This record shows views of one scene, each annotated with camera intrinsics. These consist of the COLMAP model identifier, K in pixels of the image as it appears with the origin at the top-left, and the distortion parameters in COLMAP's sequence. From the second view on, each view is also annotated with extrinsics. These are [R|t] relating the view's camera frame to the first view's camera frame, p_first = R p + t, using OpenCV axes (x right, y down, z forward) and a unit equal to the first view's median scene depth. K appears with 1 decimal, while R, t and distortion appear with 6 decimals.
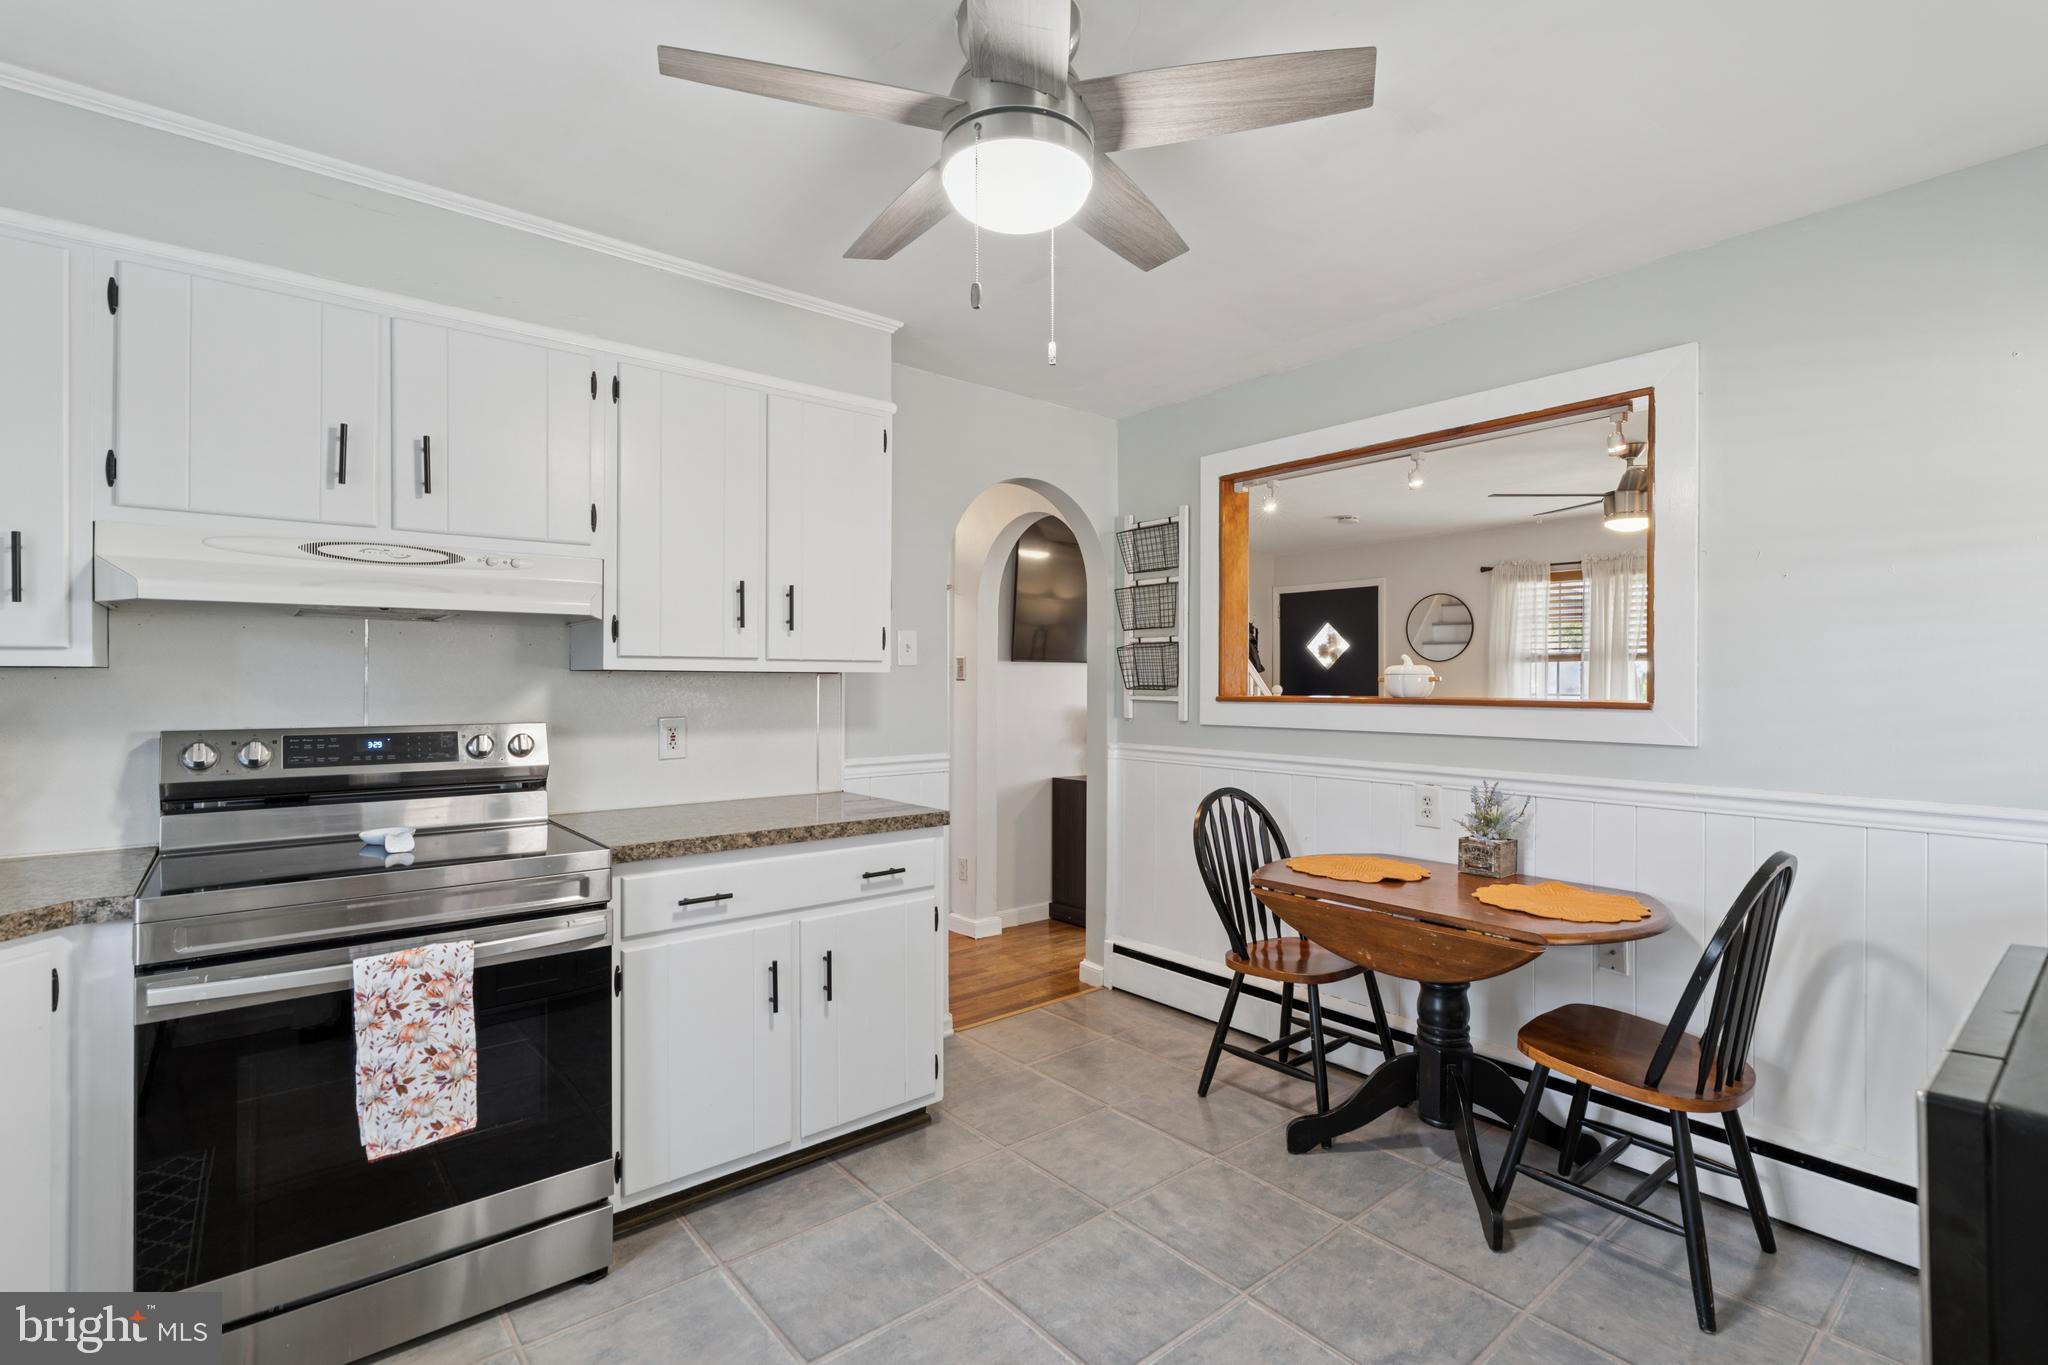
lens RADIAL K [[929.9, 0, 1016.4], [0, 929.9, 678.0], [0, 0, 1]] dist [-0.004791, -0.000349]
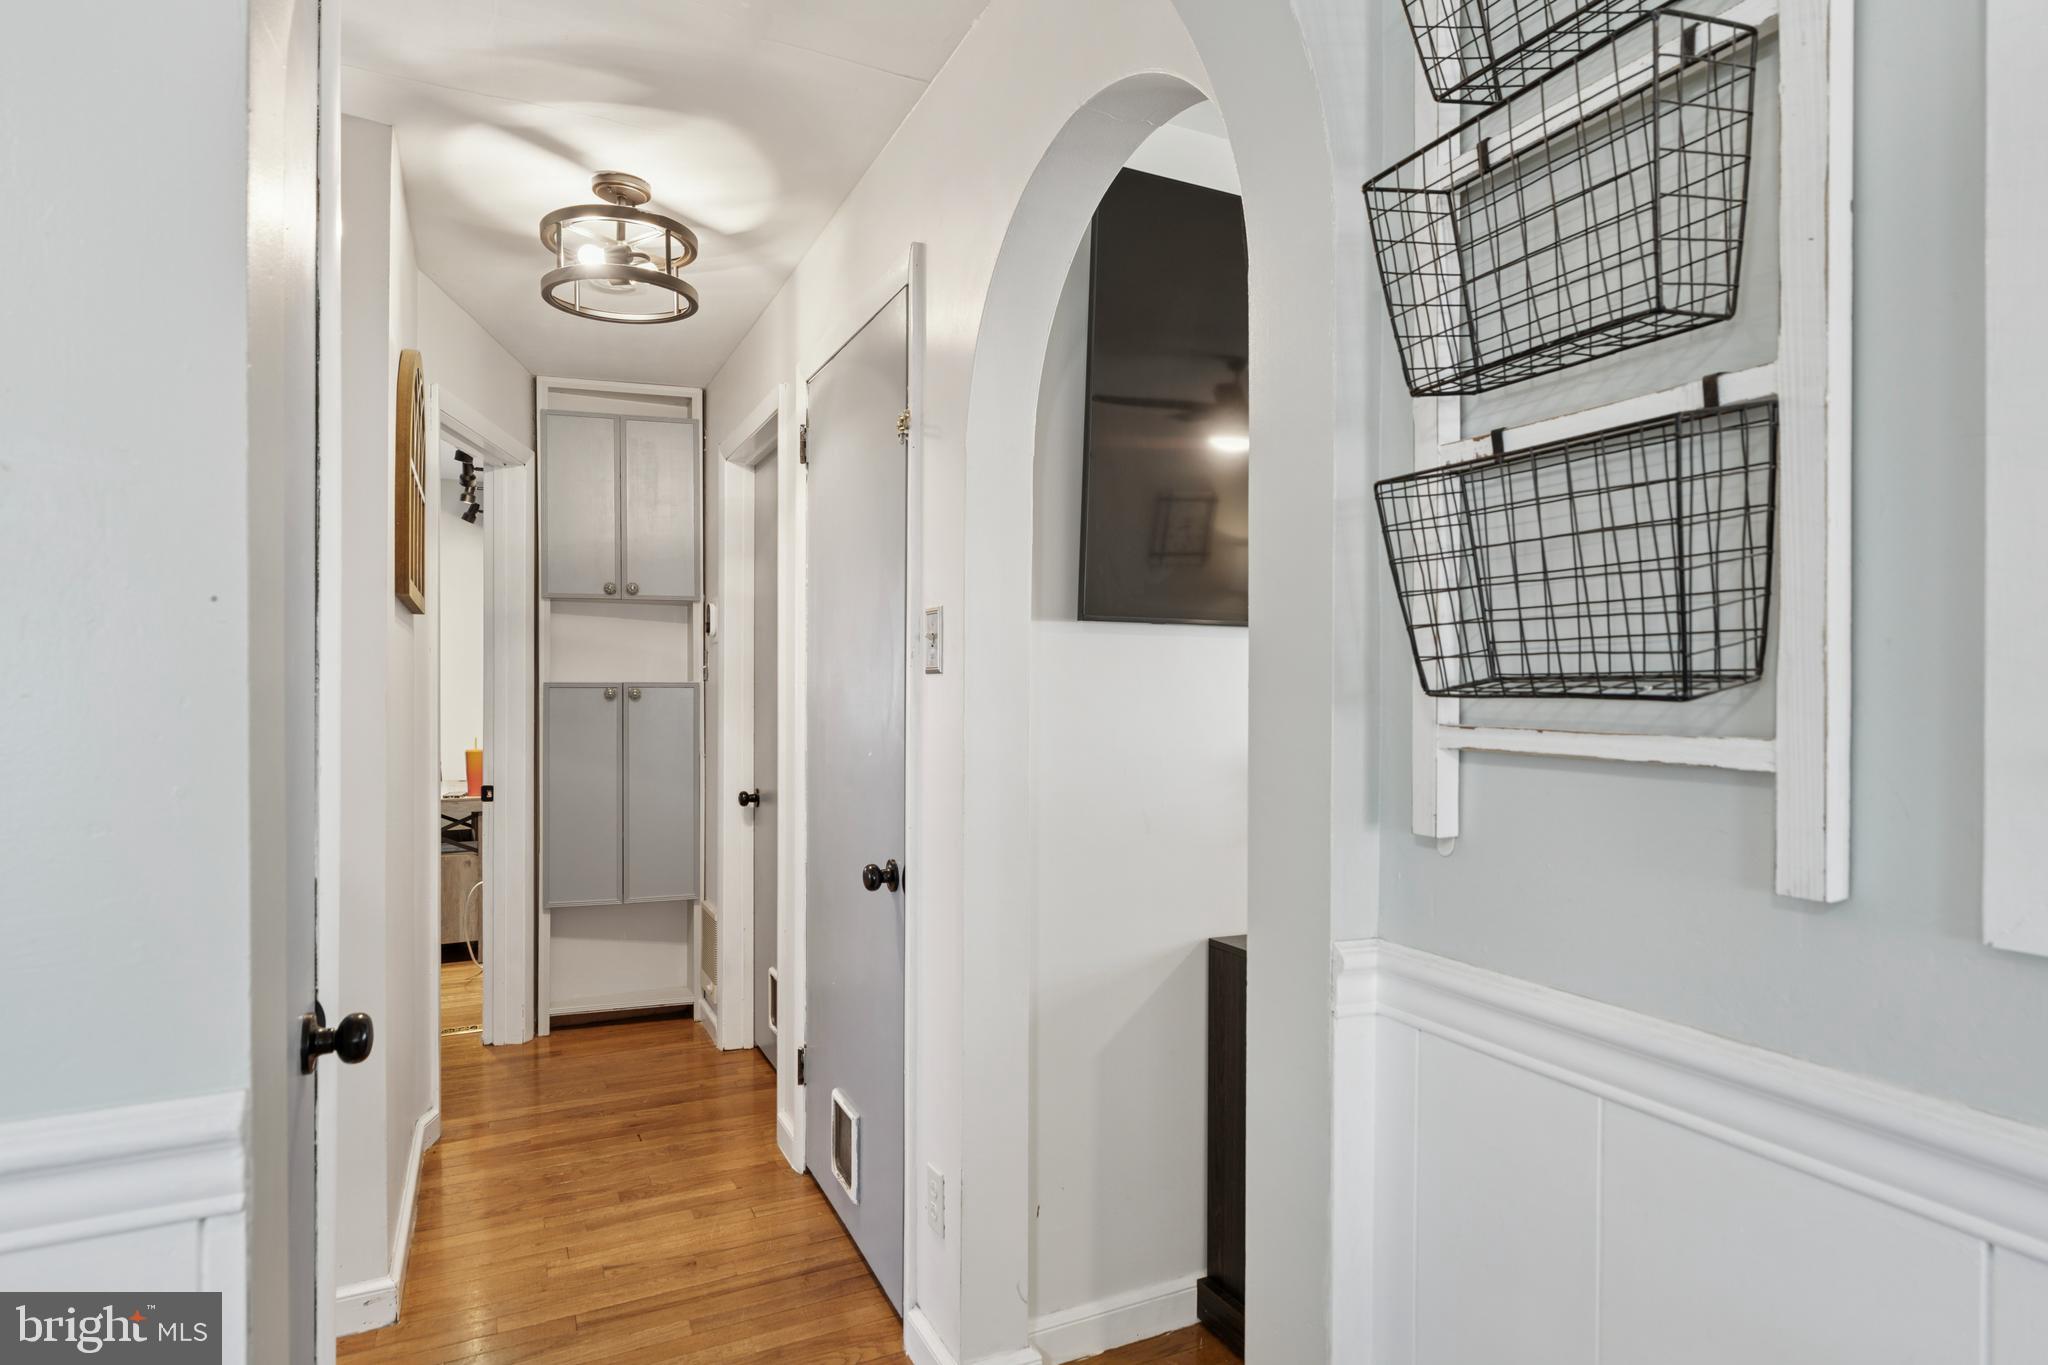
lens RADIAL K [[1102.0, 0, 1028.6], [0, 1102.0, 686.4], [0, 0, 1]] dist [0.003888, -0.000912]
pose [[0.976573, -0.000503, -0.215185, 0.084943], [0.000213, 0.999999, -0.001371, 0.010069], [0.215185, 0.001293, 0.976572, 0.741536]]
